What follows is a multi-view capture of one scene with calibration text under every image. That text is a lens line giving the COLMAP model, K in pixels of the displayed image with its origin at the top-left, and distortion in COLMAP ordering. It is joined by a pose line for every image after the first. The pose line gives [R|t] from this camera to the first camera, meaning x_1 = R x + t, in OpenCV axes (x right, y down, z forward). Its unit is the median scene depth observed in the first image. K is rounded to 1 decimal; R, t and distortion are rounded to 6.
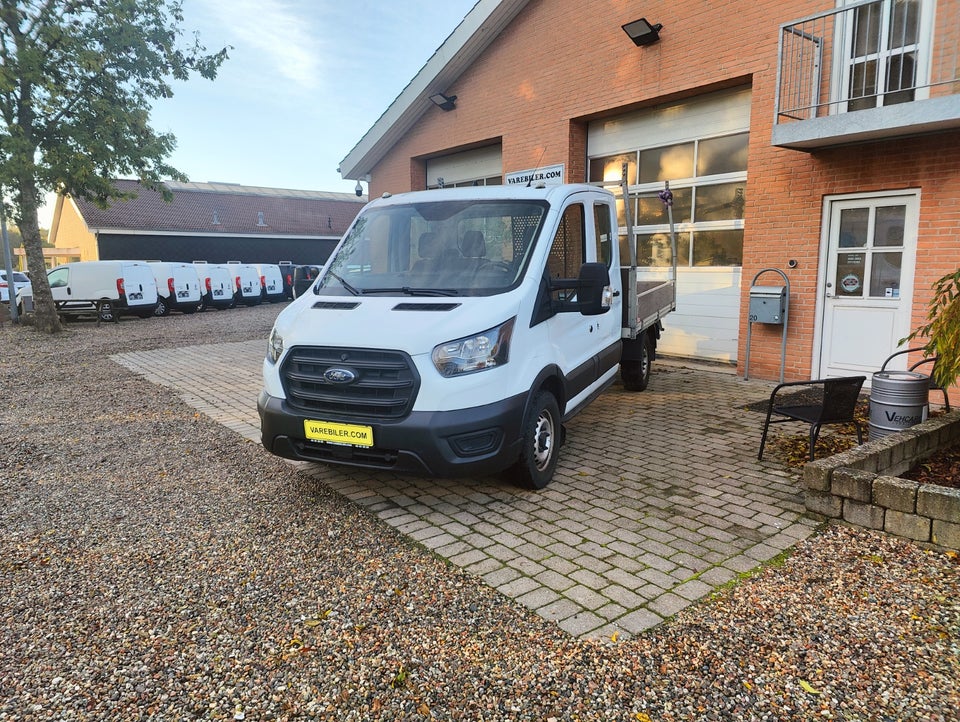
lens RADIAL K [[705.8, 0, 455.9], [0, 705.8, 350.8], [0, 0, 1]] dist [0.052602, -0.054361]
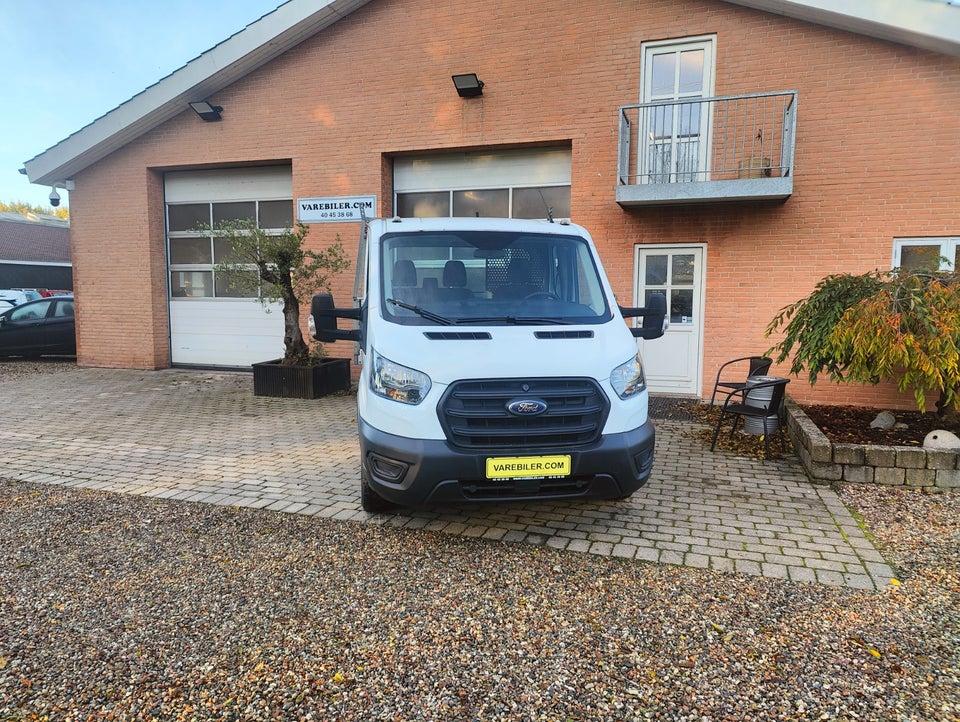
lens RADIAL K [[705.8, 0, 490.0], [0, 705.8, 354.3], [0, 0, 1]] dist [0.052602, -0.054361]
pose [[0.812271, -0.036629, 0.582129, -0.611968], [0.059556, 0.998018, -0.020303, -0.016323], [-0.580231, 0.051161, 0.812843, 0.192652]]
